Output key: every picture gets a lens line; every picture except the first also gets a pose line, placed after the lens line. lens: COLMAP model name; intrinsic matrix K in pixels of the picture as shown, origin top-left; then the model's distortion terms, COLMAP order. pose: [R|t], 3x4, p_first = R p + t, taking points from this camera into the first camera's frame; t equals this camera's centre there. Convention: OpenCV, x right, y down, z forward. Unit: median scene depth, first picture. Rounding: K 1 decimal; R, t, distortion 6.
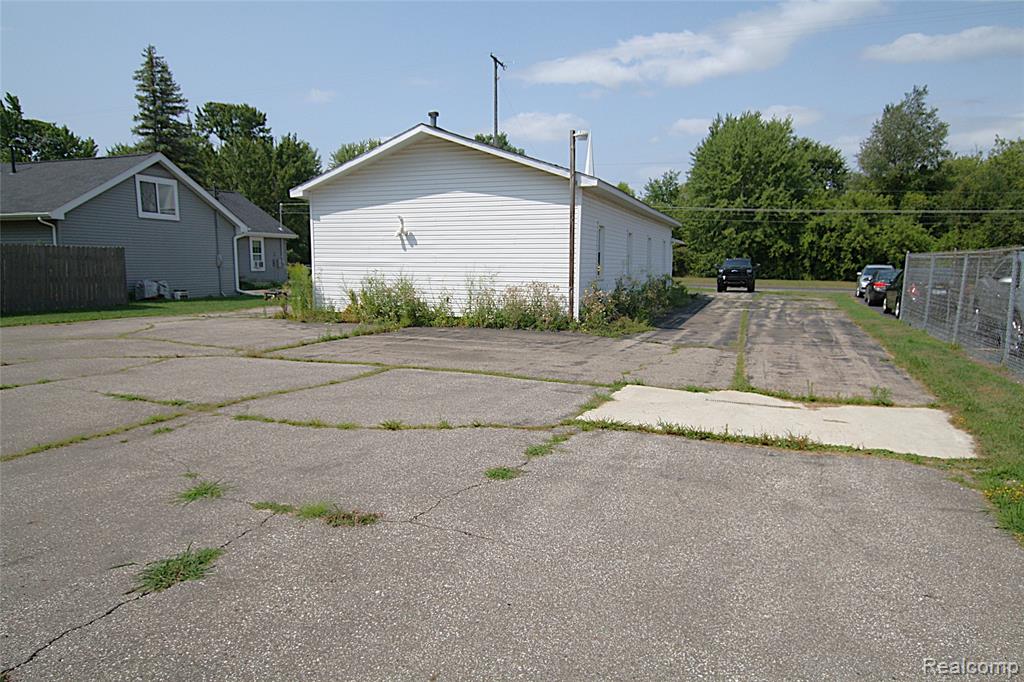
lens RADIAL K [[714.7, 0, 512.0], [0, 714.7, 341.0], [0, 0, 1]] dist [-0.021100, 0.001847]
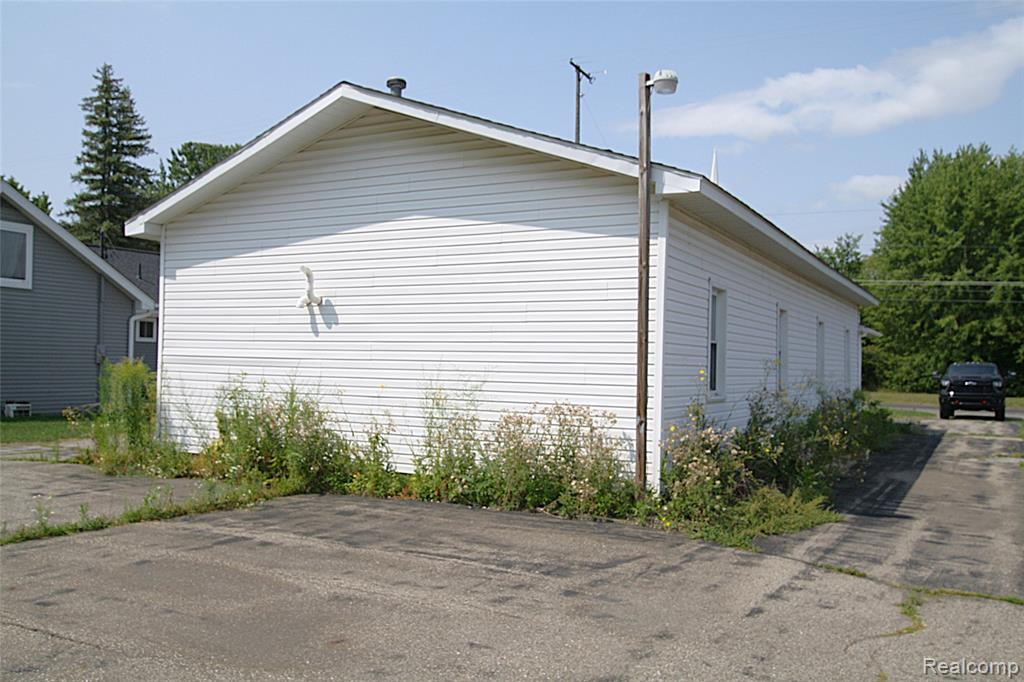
lens RADIAL K [[853.8, 0, 512.0], [0, 853.8, 341.0], [0, 0, 1]] dist [0.001779, -0.001170]
pose [[0.988336, 0.008090, -0.152071, 0.048852], [-0.029126, 0.990196, -0.136614, -0.028051], [0.149475, 0.139450, 0.978883, 0.271968]]
